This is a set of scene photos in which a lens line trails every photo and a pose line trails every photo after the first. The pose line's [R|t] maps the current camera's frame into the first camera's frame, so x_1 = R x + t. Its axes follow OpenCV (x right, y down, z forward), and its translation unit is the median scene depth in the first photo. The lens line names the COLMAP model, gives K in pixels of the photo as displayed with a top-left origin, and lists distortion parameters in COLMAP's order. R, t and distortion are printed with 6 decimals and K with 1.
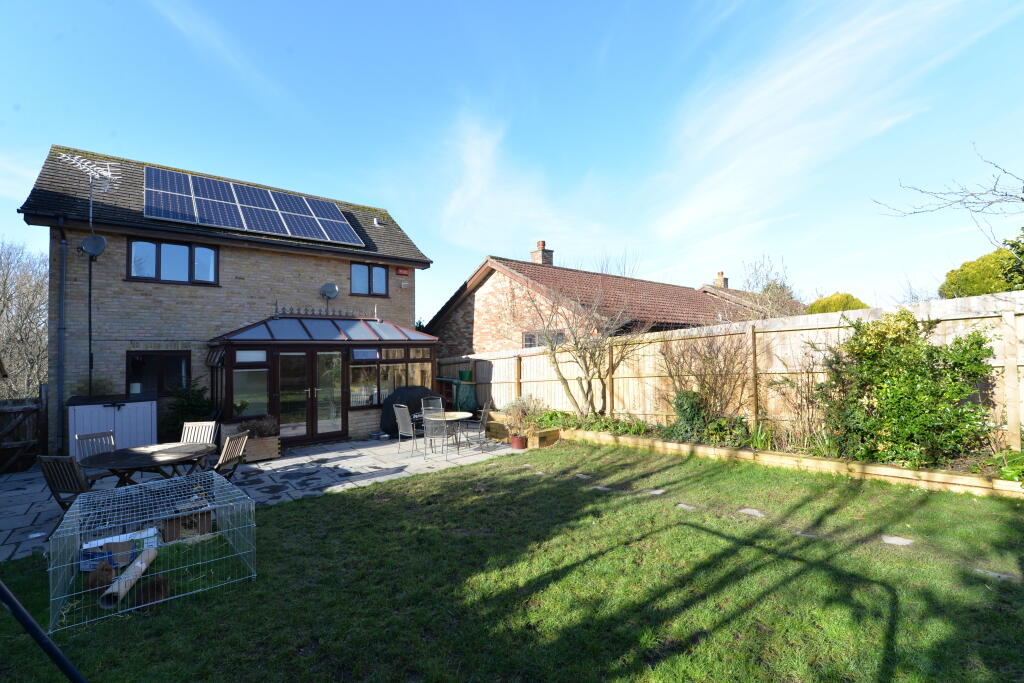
lens RADIAL K [[443.7, 0, 513.7], [0, 443.7, 337.9], [0, 0, 1]] dist [-0.002676, -0.000295]
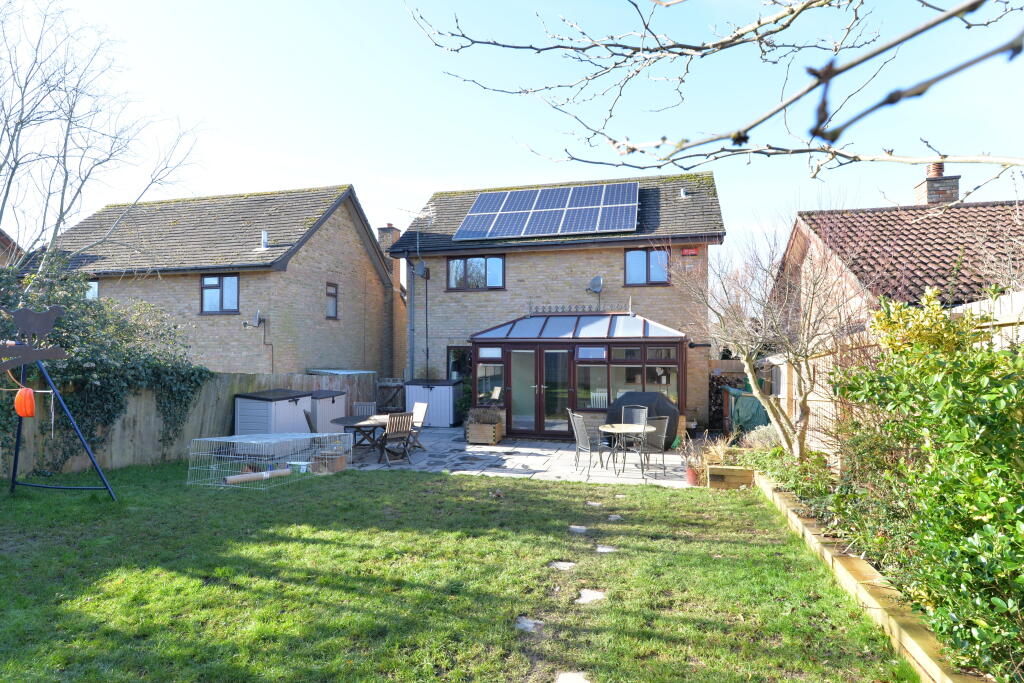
lens RADIAL K [[569.0, 0, 511.7], [0, 569.0, 345.3], [0, 0, 1]] dist [-0.000564, 0.000388]
pose [[0.577329, 0.011637, -0.816429, 0.581207], [0.012106, 0.999667, 0.022809, -0.009310], [0.816422, -0.023052, 0.576996, 0.193674]]
